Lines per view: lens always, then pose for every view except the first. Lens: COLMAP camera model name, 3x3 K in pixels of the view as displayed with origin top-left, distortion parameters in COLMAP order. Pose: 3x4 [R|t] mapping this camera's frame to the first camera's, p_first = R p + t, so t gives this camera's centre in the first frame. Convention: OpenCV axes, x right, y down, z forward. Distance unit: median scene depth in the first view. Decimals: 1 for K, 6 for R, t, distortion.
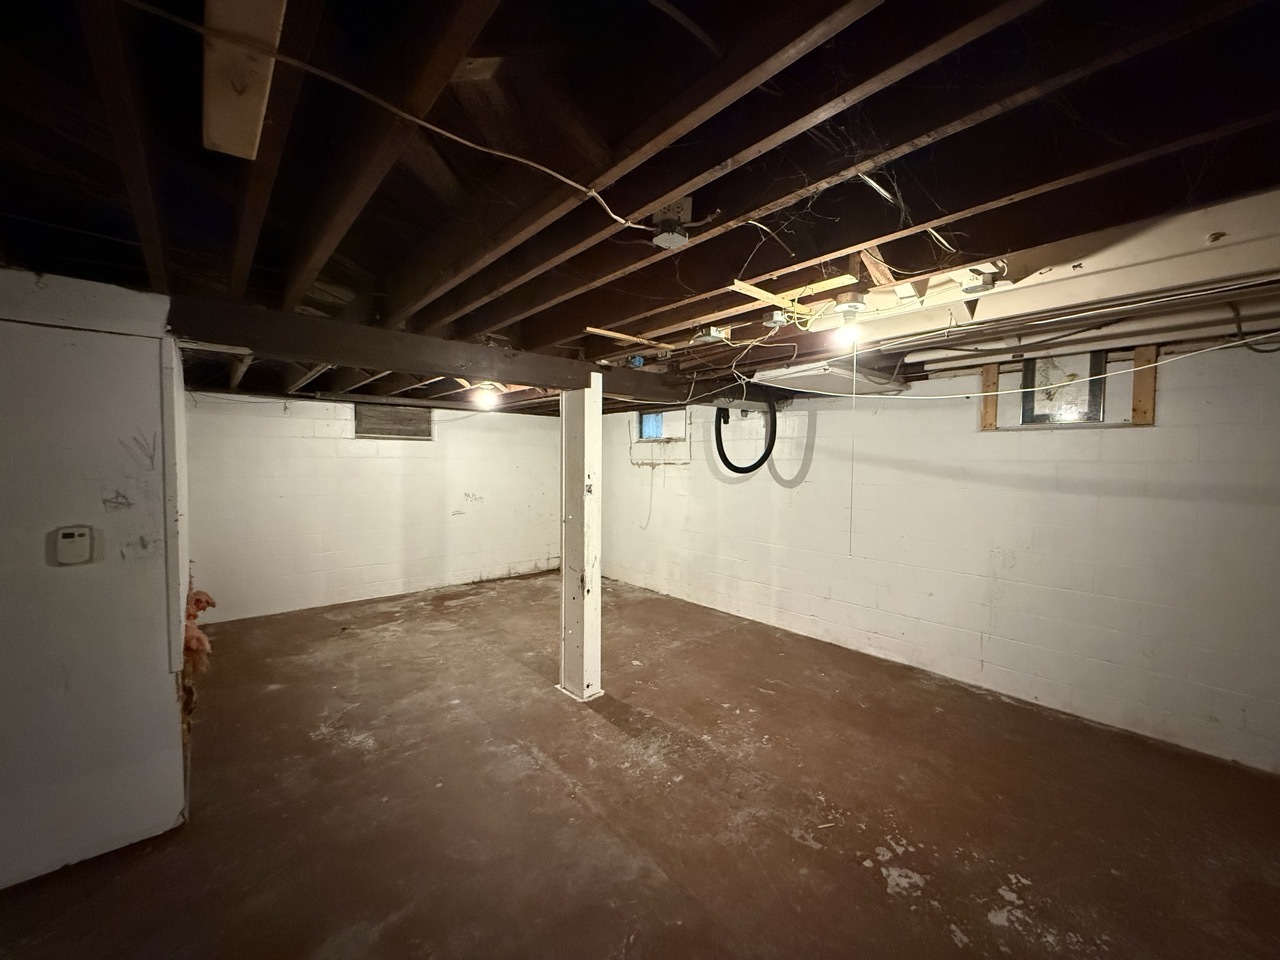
lens RADIAL K [[508.9, 0, 634.6], [0, 508.9, 476.8], [0, 0, 1]] dist [0.001369, -0.000335]
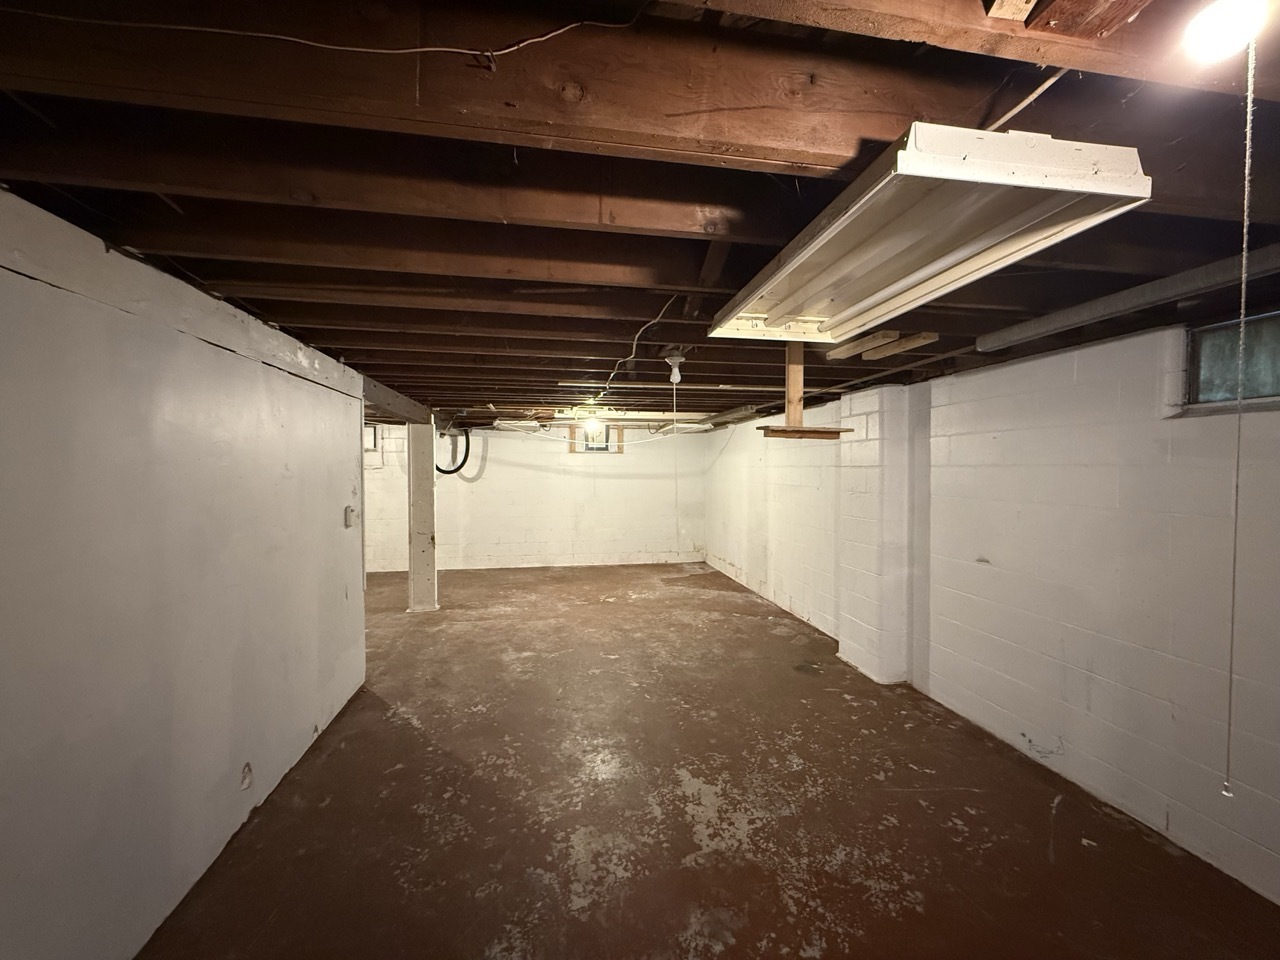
lens RADIAL K [[508.9, 0, 635.8], [0, 508.9, 480.3], [0, 0, 1]] dist [0.001369, -0.000335]
pose [[0.509232, -0.027579, 0.860187, -1.165295], [0.028621, 0.999476, 0.015102, 0.006498], [-0.860153, 0.016929, 0.509755, -0.417943]]
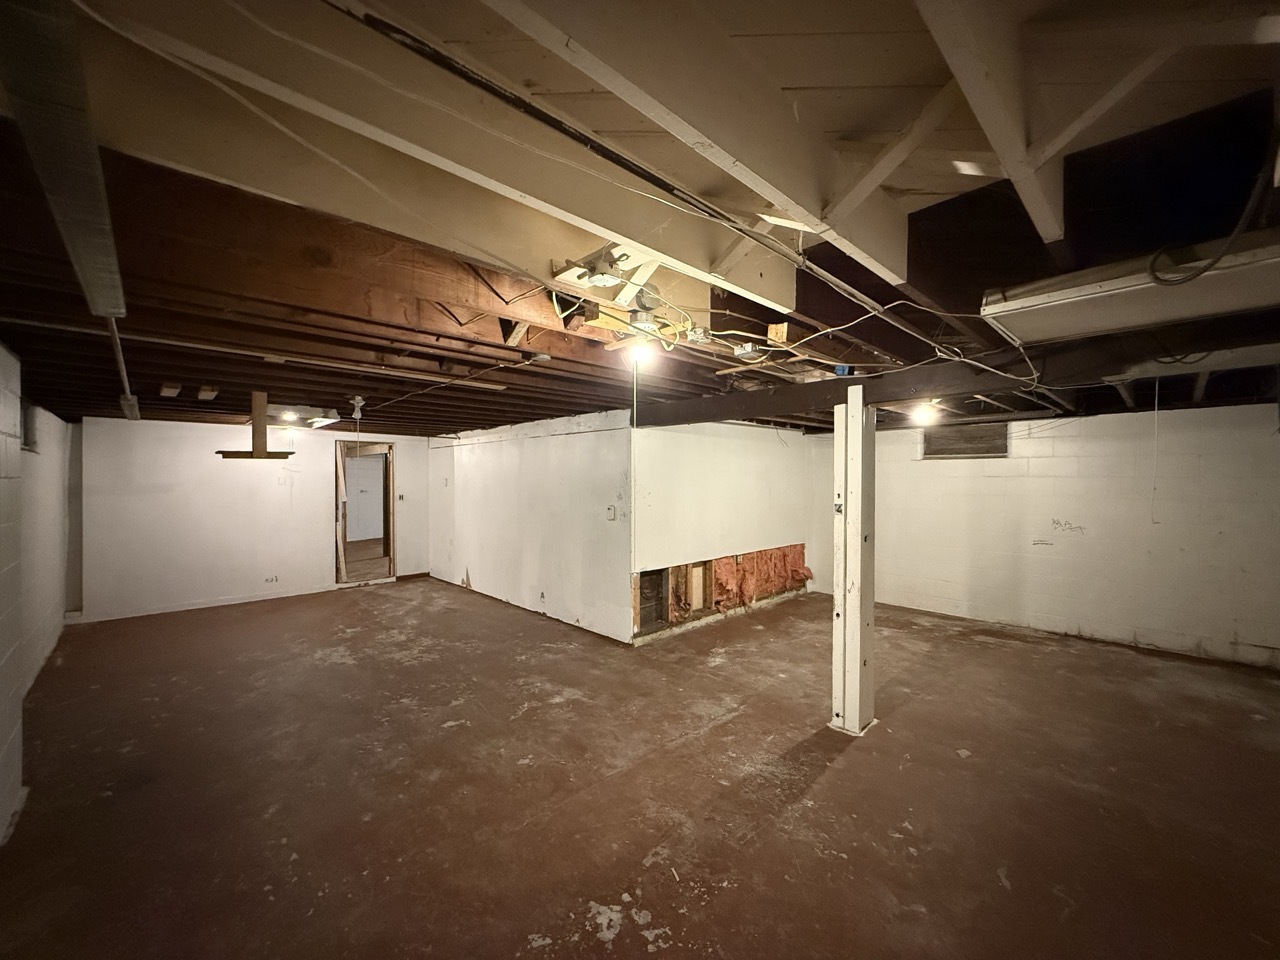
lens RADIAL K [[508.9, 0, 638.6], [0, 508.9, 477.6], [0, 0, 1]] dist [0.001369, -0.000335]
pose [[0.055256, -0.007613, -0.998443, 0.830268], [-0.030368, 0.999496, -0.009302, -0.014335], [0.998010, 0.030835, 0.054997, 0.550907]]
